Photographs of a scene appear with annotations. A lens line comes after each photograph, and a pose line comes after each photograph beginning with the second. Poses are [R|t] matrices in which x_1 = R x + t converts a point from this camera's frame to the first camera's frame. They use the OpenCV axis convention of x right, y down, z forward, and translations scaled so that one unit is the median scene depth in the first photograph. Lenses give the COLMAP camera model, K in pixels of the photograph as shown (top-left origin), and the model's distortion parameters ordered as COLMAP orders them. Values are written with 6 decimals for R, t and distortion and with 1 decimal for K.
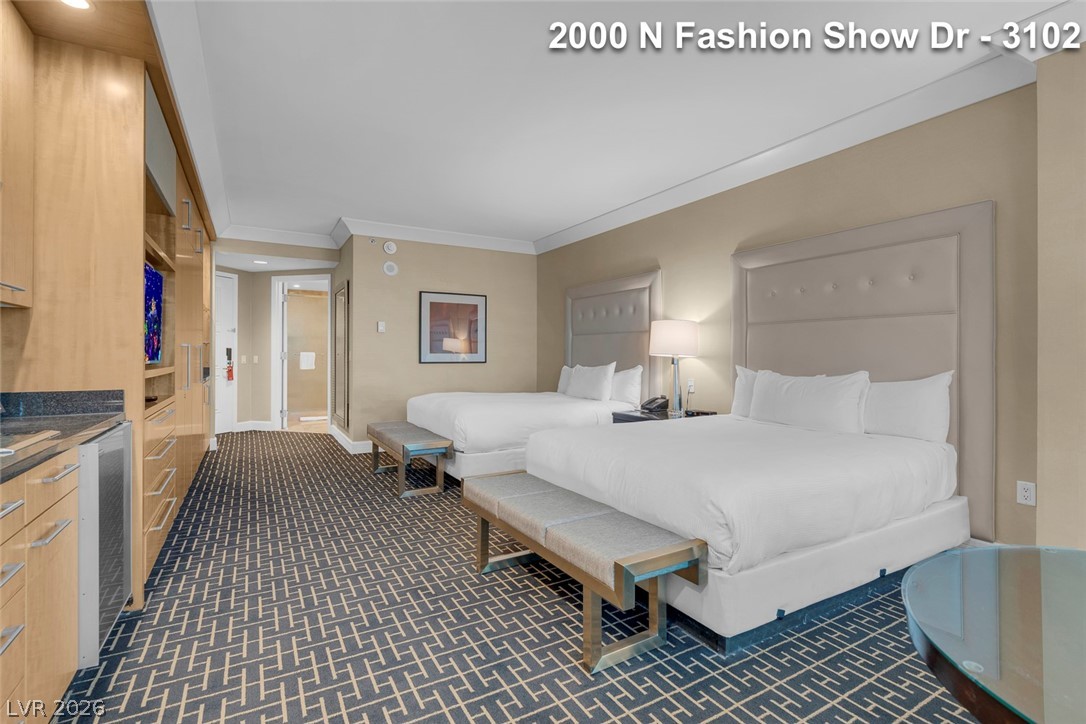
lens RADIAL K [[488.9, 0, 539.9], [0, 488.9, 353.6], [0, 0, 1]] dist [-0.000327, -0.001922]
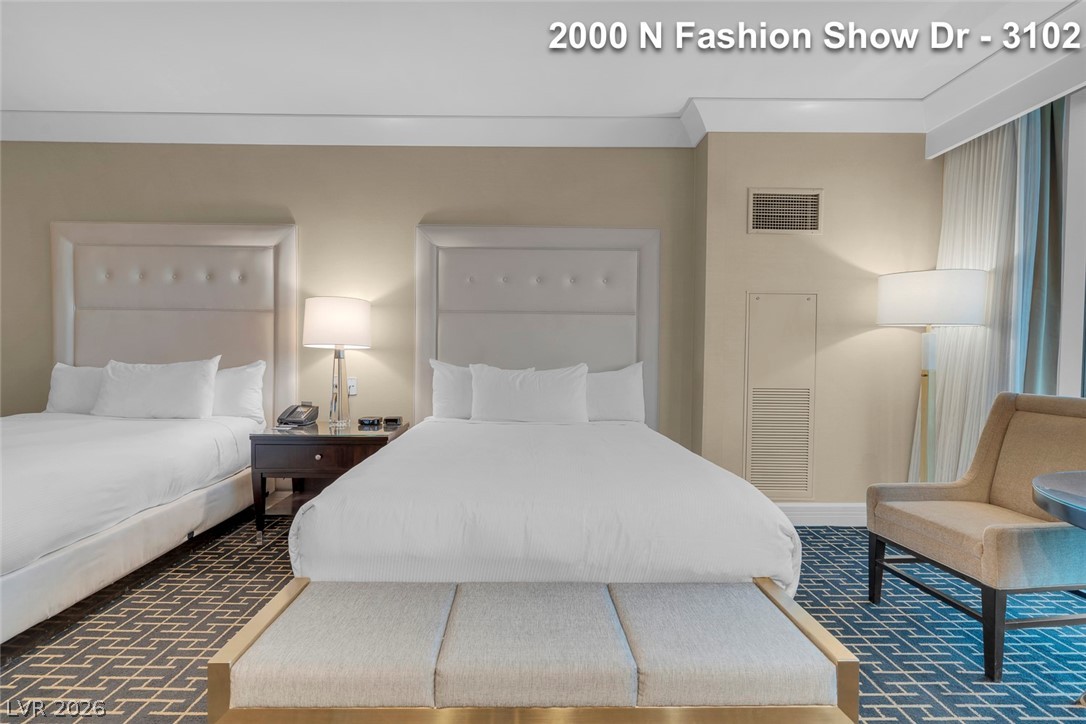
lens RADIAL K [[496.5, 0, 526.5], [0, 496.5, 363.4], [0, 0, 1]] dist [-0.005029, 0.001416]
pose [[0.500300, -0.019386, 0.865635, -0.205701], [-0.013183, 0.999463, 0.030002, 0.002889], [-0.865752, -0.026422, 0.499776, 0.337461]]
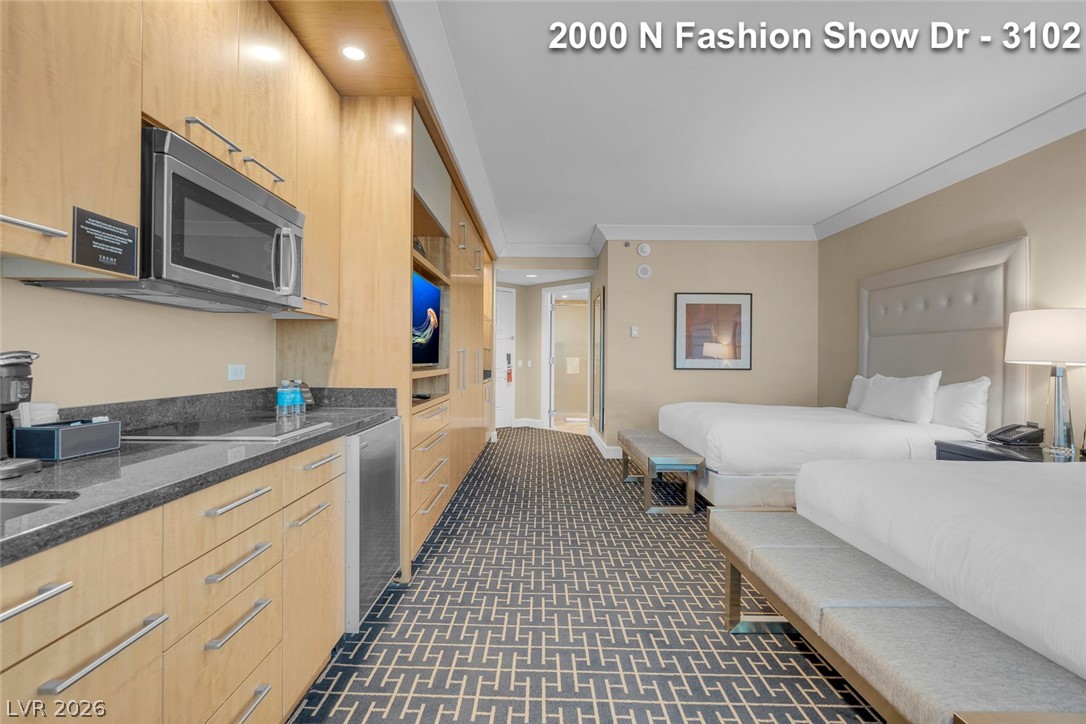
lens RADIAL K [[488.9, 0, 543.1], [0, 488.9, 358.8], [0, 0, 1]] dist [-0.000327, -0.001922]
pose [[0.864678, 0.004213, -0.502309, 0.008248], [-0.004952, 0.999988, -0.000138, 0.001563], [0.502302, 0.002607, 0.864688, 0.078549]]
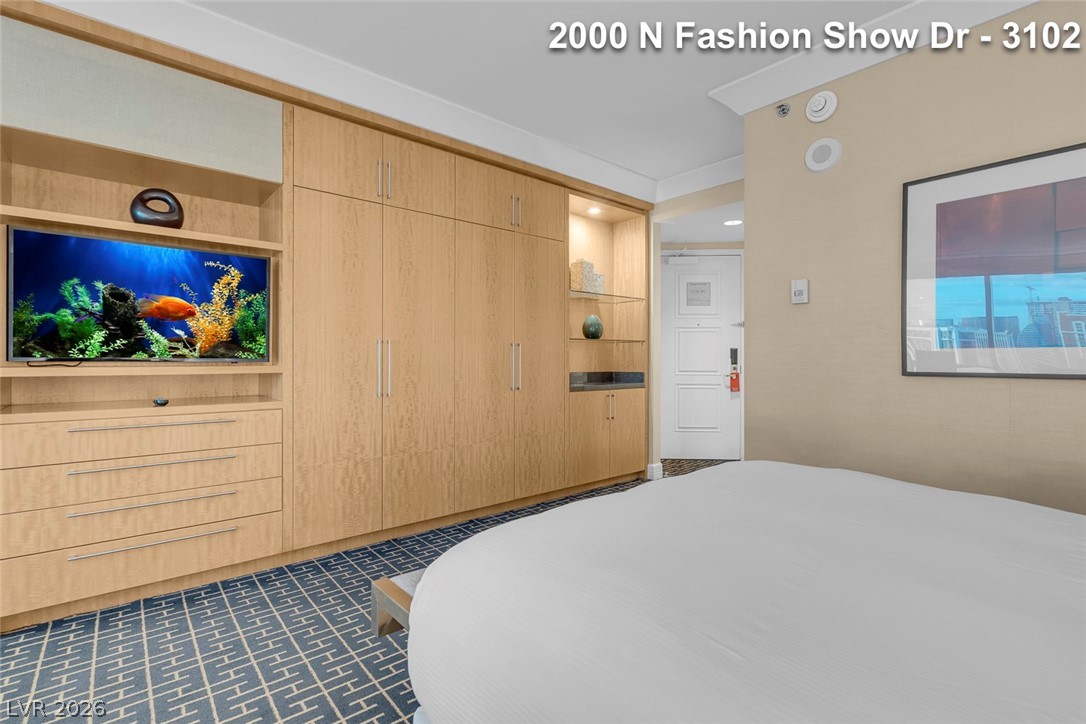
lens RADIAL K [[510.5, 0, 546.1], [0, 510.5, 358.9], [0, 0, 1]] dist [0.001759, -0.000843]
pose [[0.187275, -0.004804, -0.982296, 0.112315], [0.001674, 0.999988, -0.004572, 0.011474], [0.982306, -0.000788, 0.187281, 0.804183]]
